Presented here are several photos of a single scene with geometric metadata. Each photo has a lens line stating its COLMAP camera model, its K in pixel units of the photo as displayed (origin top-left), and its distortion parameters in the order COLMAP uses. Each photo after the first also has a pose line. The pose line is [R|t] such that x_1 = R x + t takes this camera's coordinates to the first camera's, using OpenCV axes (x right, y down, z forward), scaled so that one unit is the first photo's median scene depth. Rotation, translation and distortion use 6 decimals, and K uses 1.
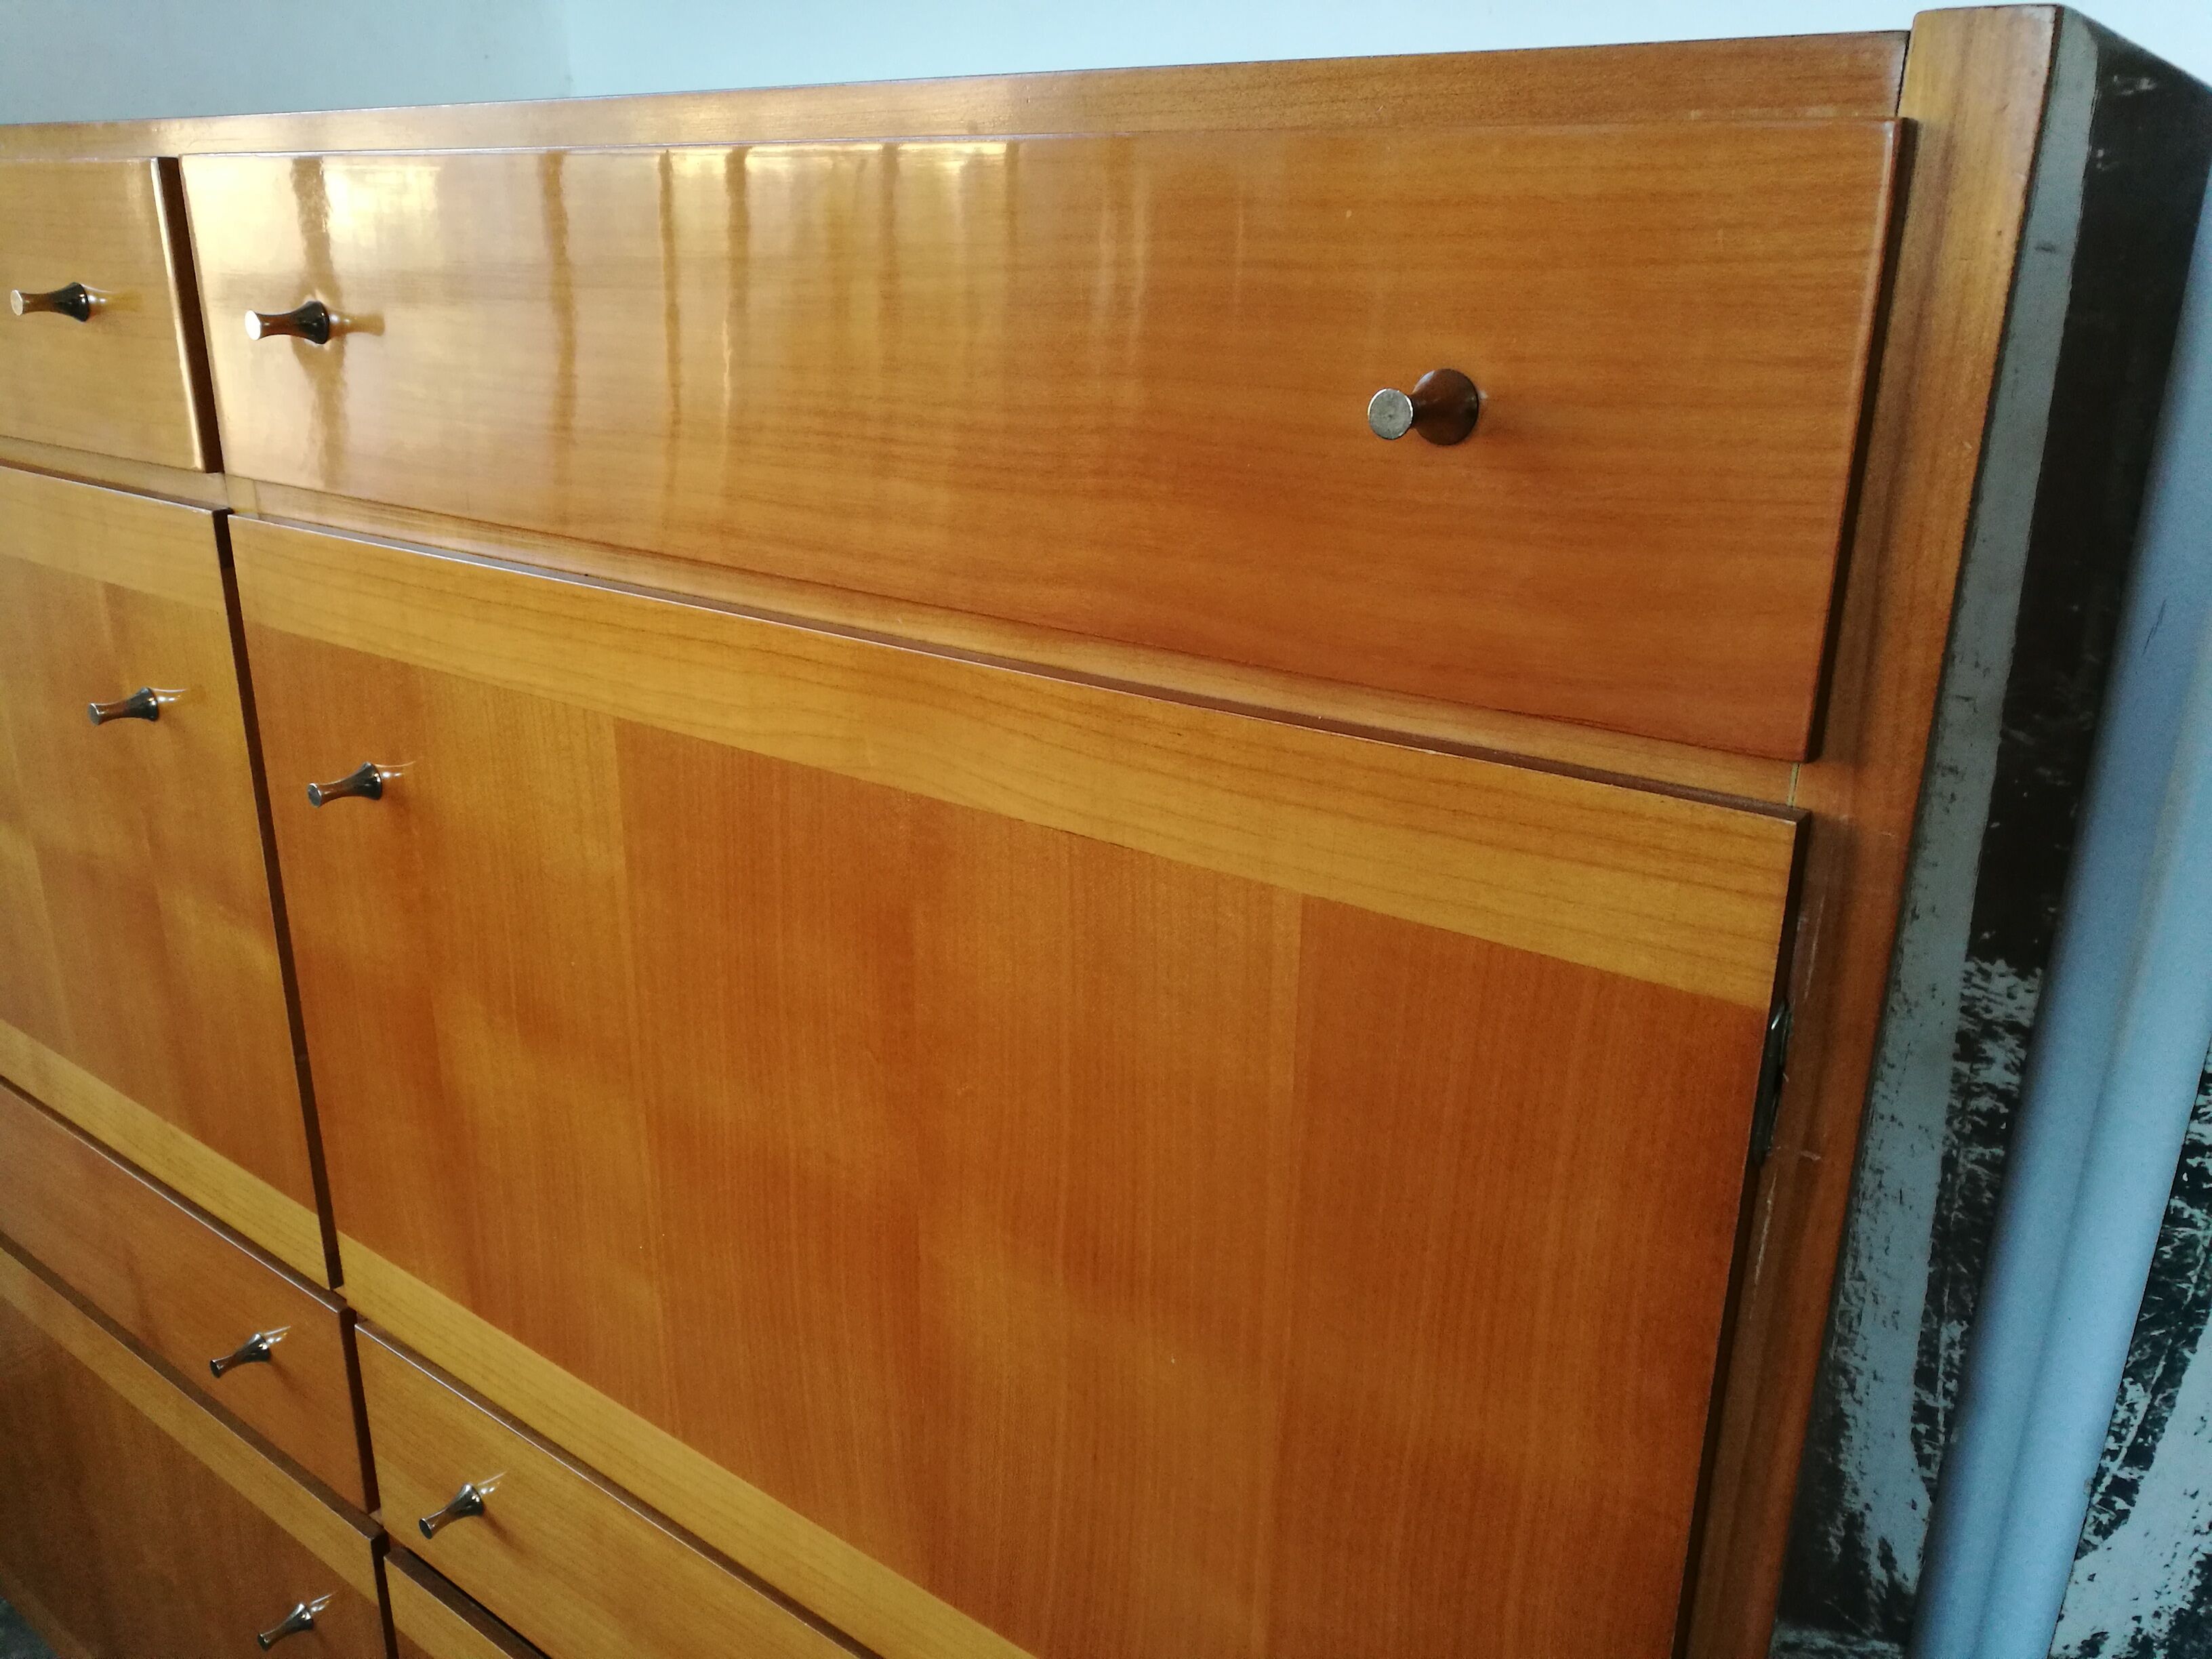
lens RADIAL K [[1728.8, 0, 1139.5], [0, 1728.8, 826.8], [0, 0, 1]] dist [-0.023877, 0.045598]
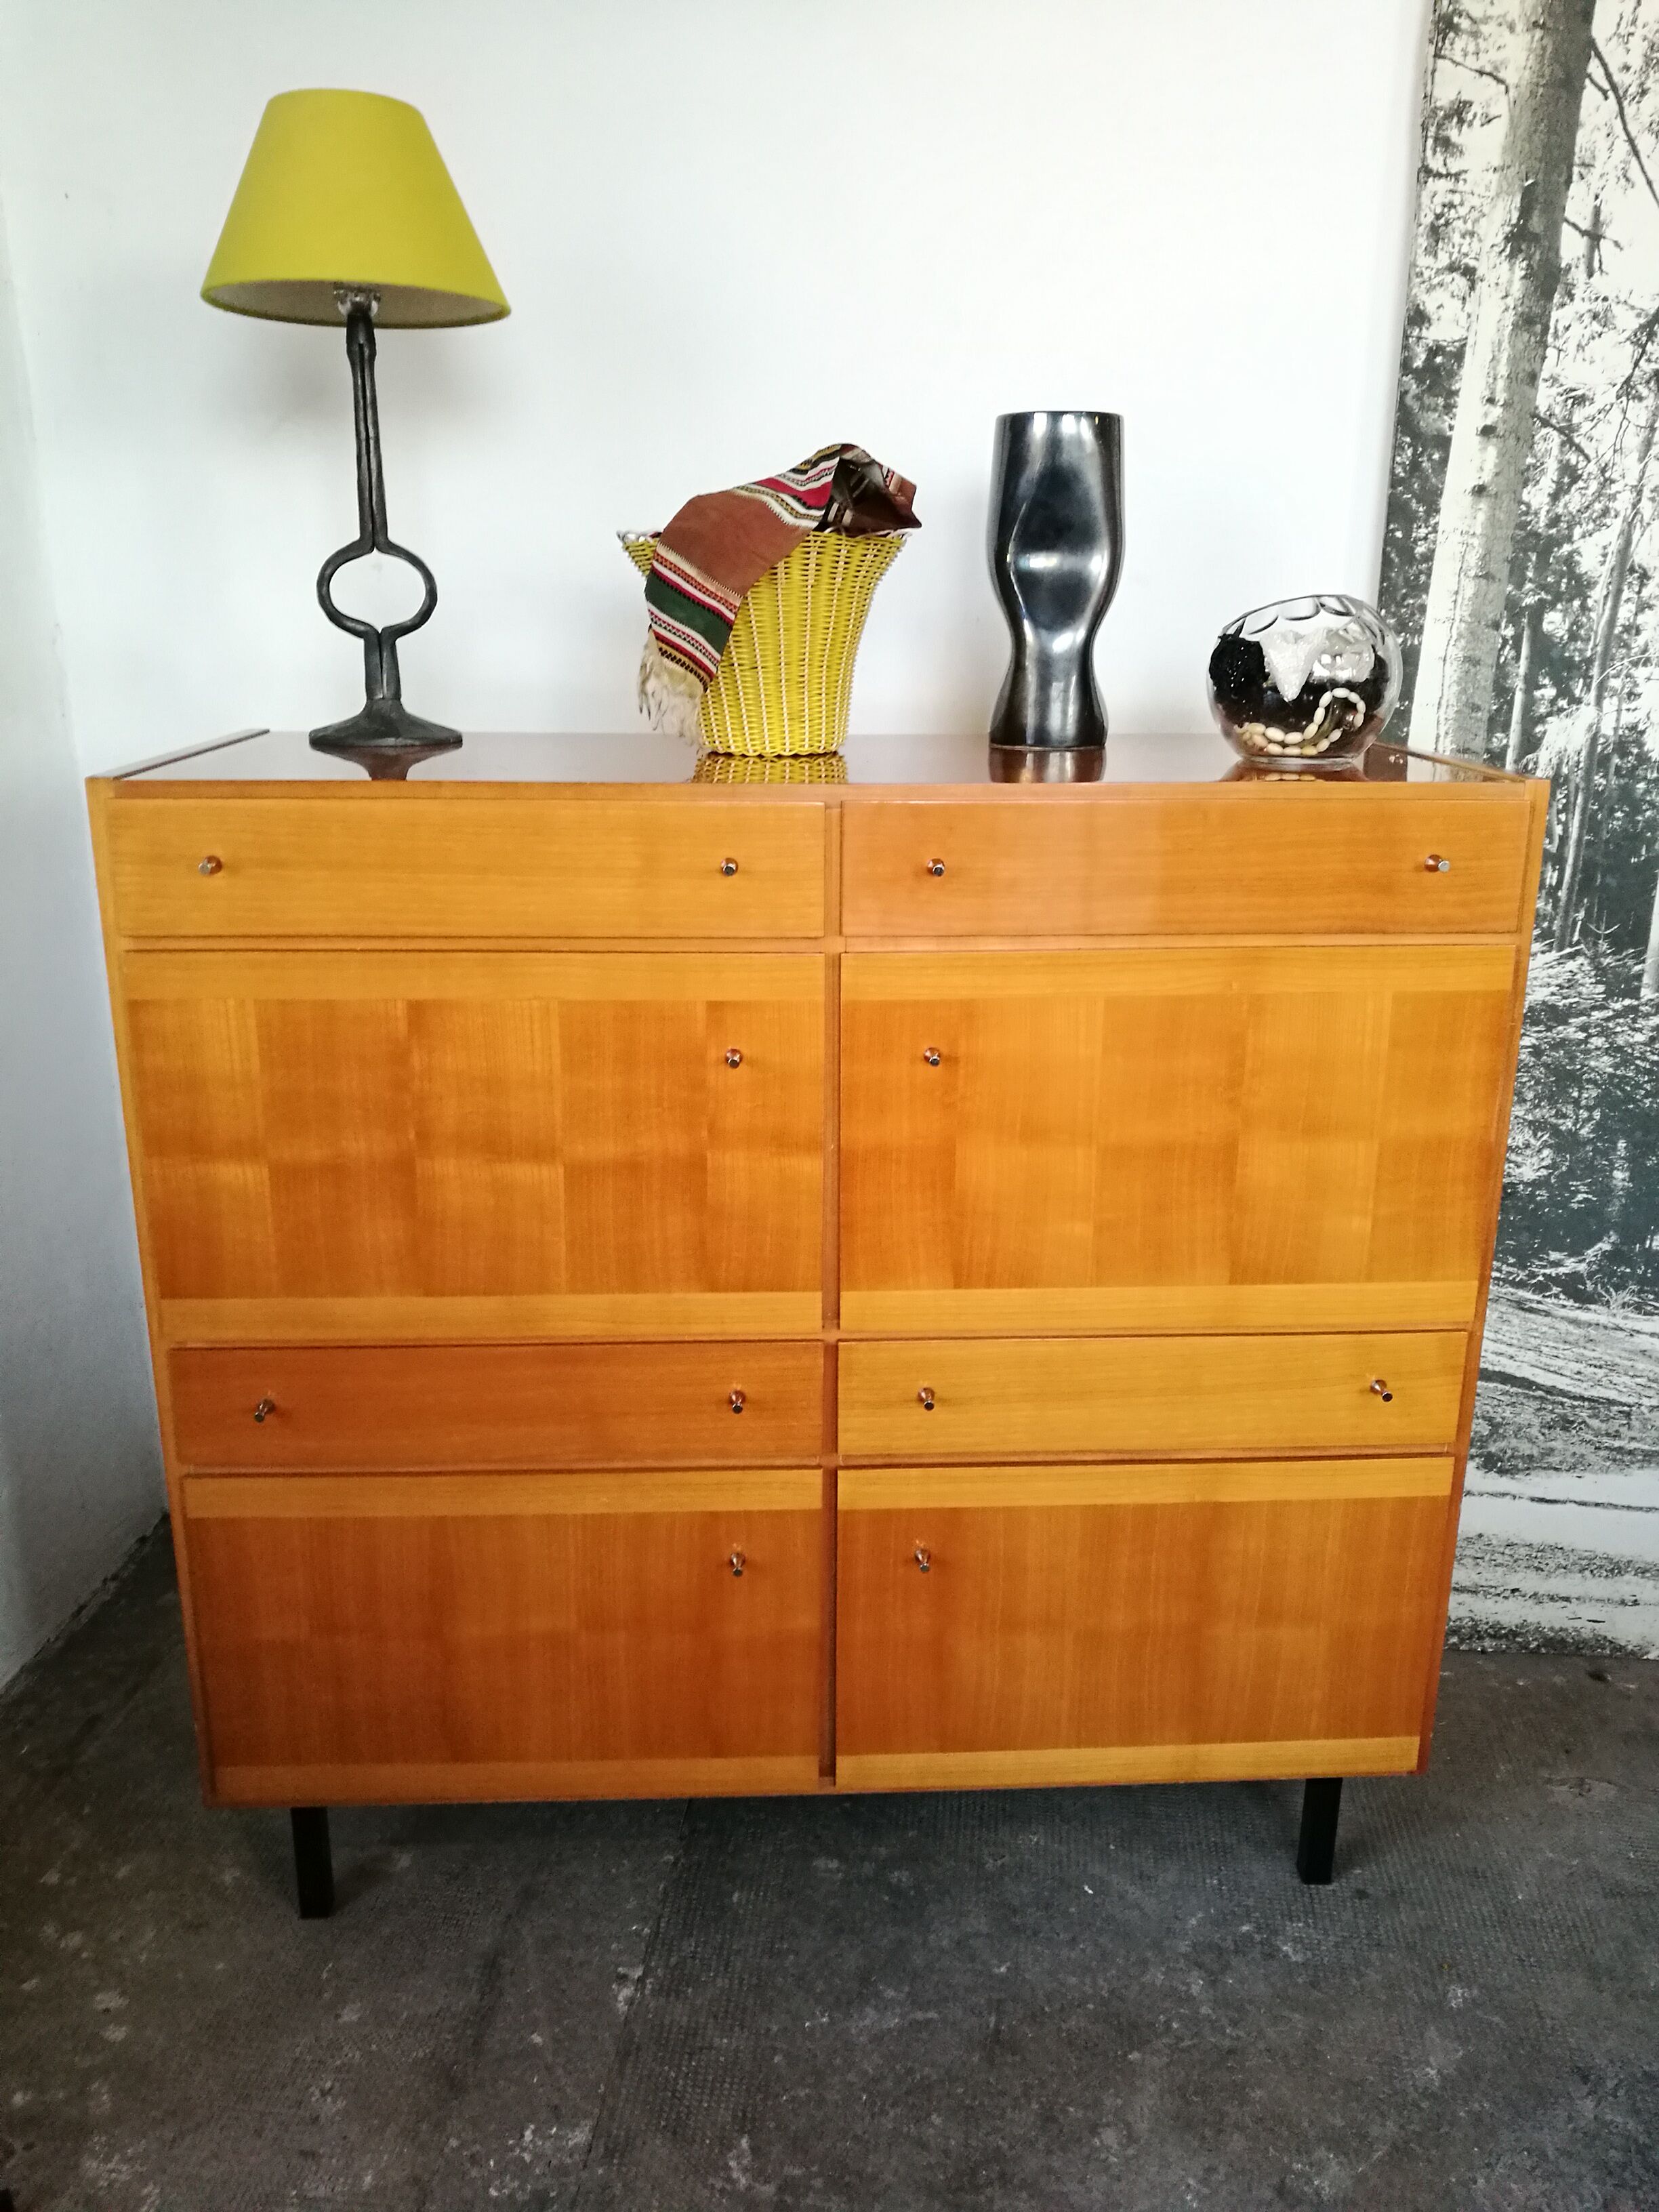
lens RADIAL K [[1722.6, 0, 823.4], [0, 1722.6, 1104.5], [0, 0, 1]] dist [-0.041300, 0.069853]
pose [[0.775136, -0.196571, 0.600437, -1.502676], [0.215908, 0.975567, 0.040654, -0.067419], [-0.593758, 0.098127, 0.798638, -0.582977]]
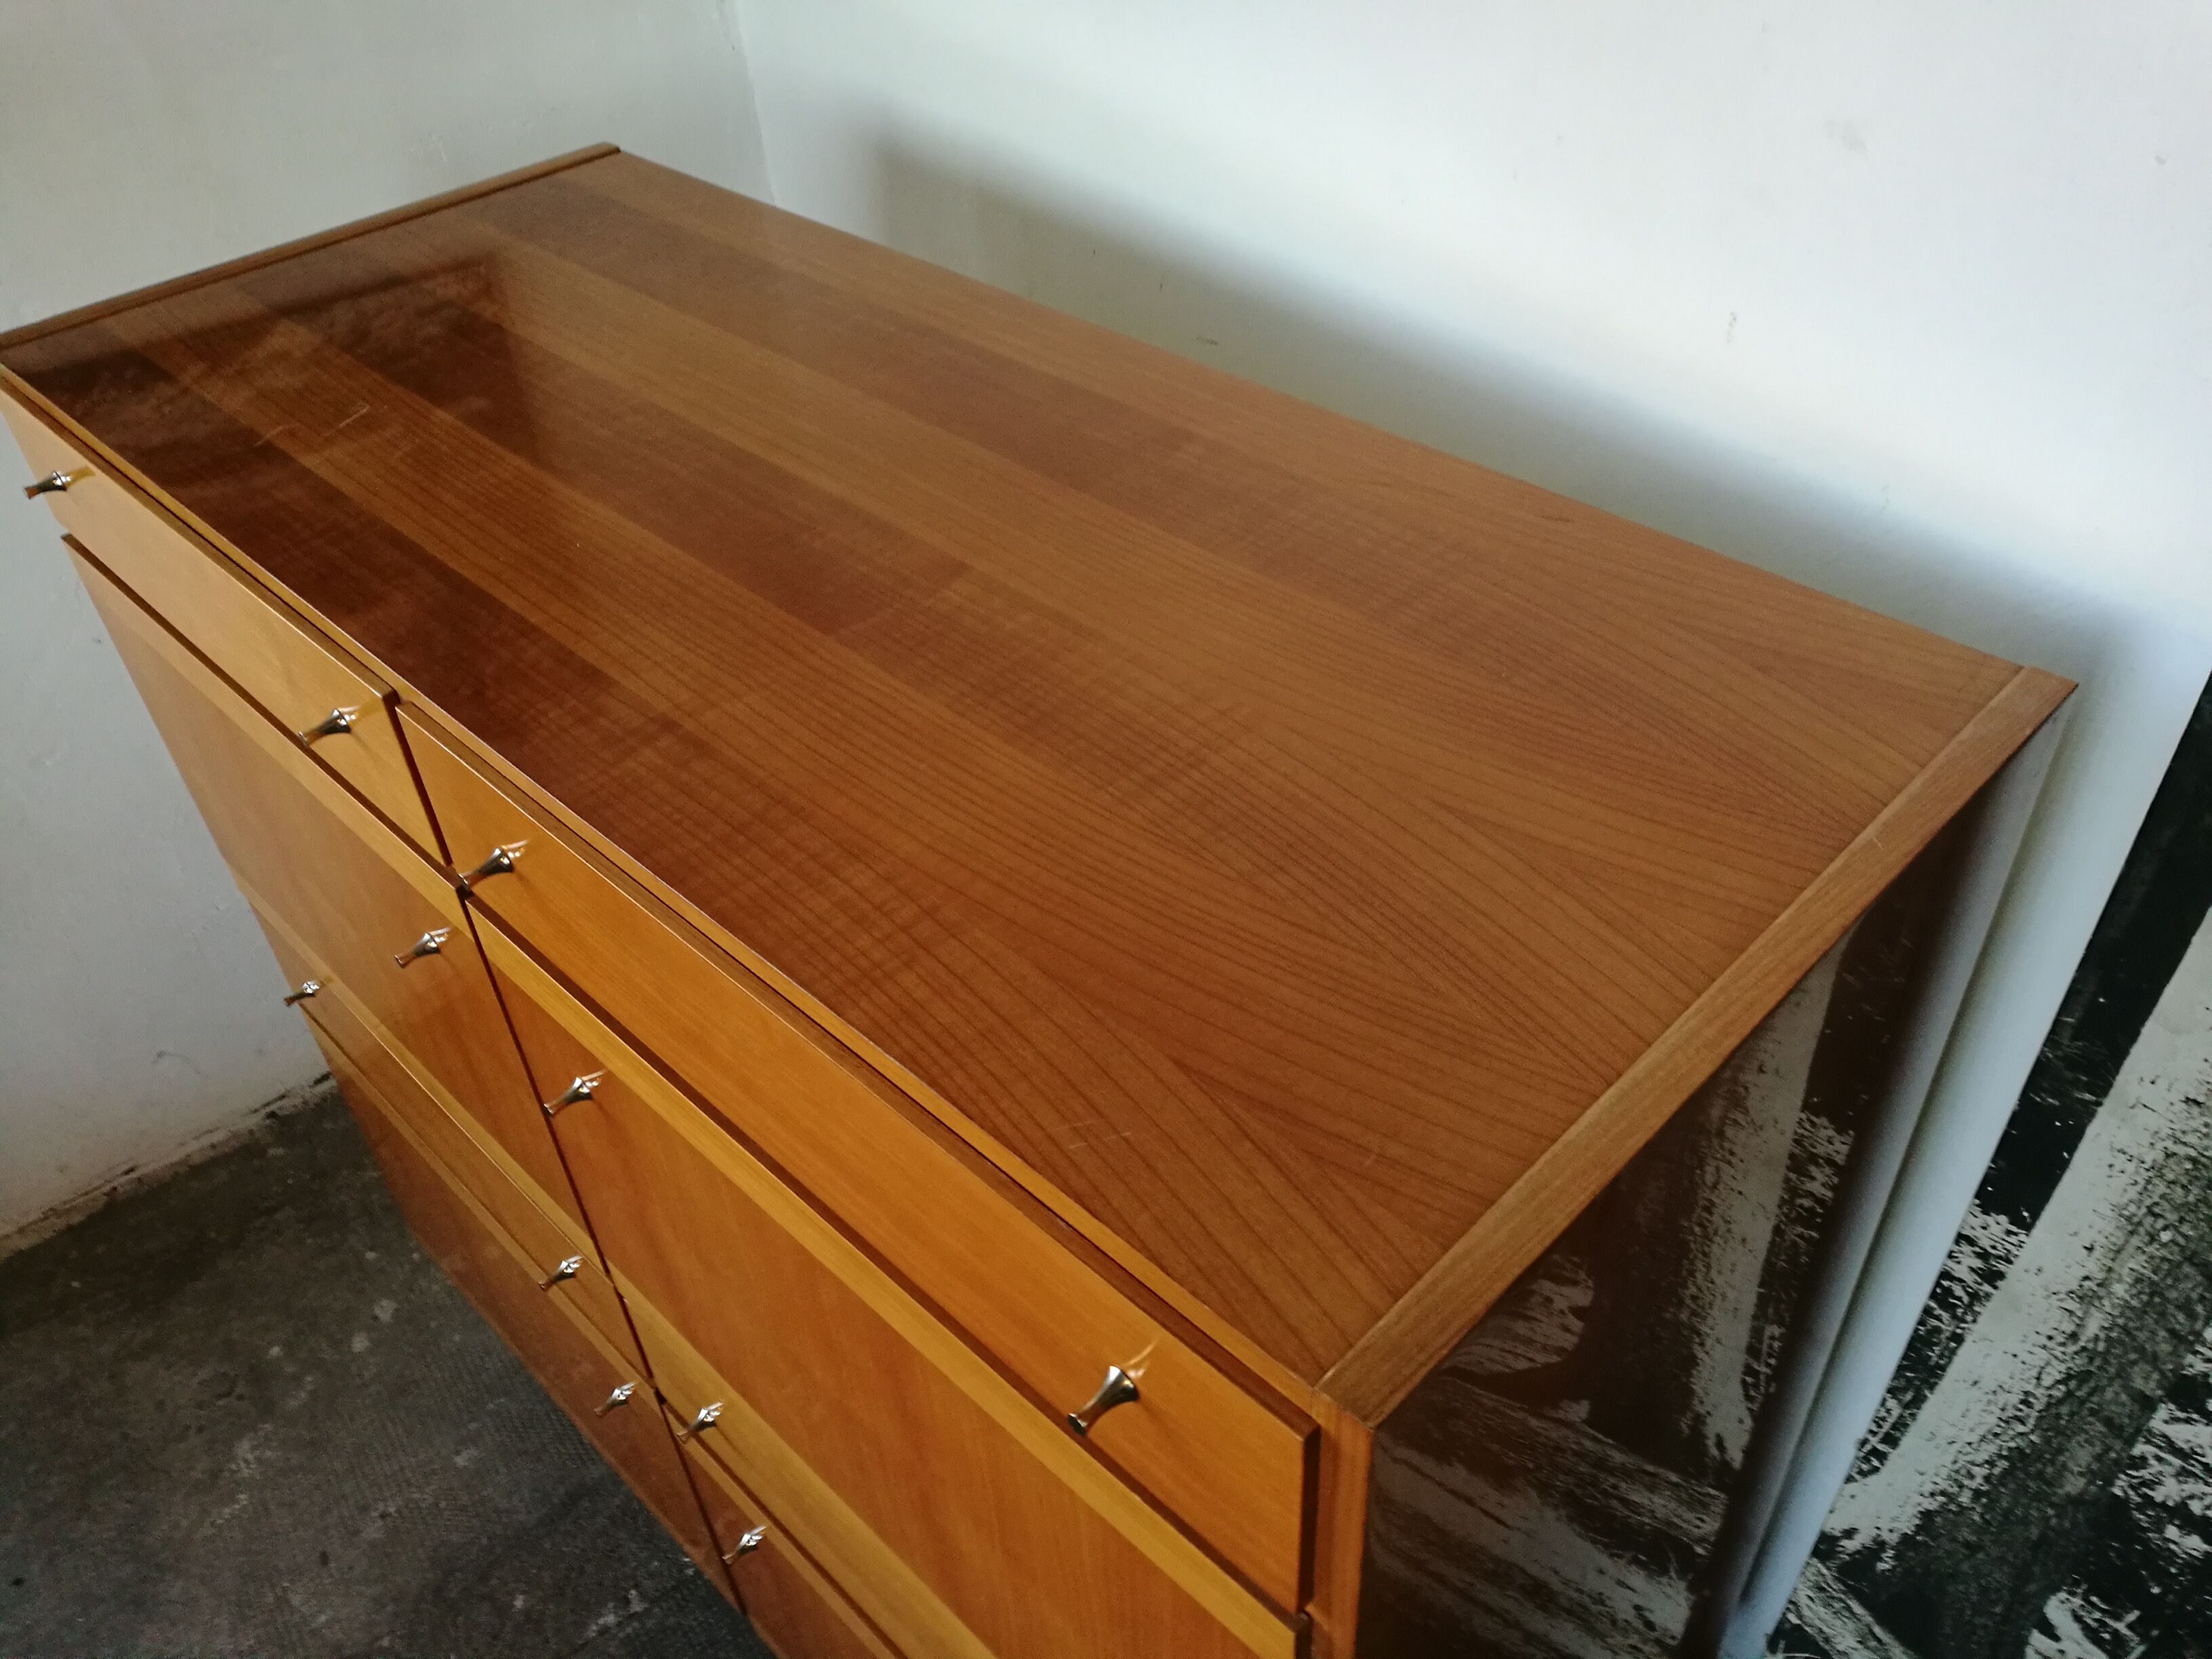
lens RADIAL K [[1723.7, 0, 1133.7], [0, 1723.7, 834.1], [0, 0, 1]] dist [-0.000254, 0.037394]
pose [[0.987518, 0.039362, -0.152507, 0.184515], [0.018549, 0.932466, 0.360782, -0.581933], [0.156409, -0.359107, 0.920097, -0.167633]]
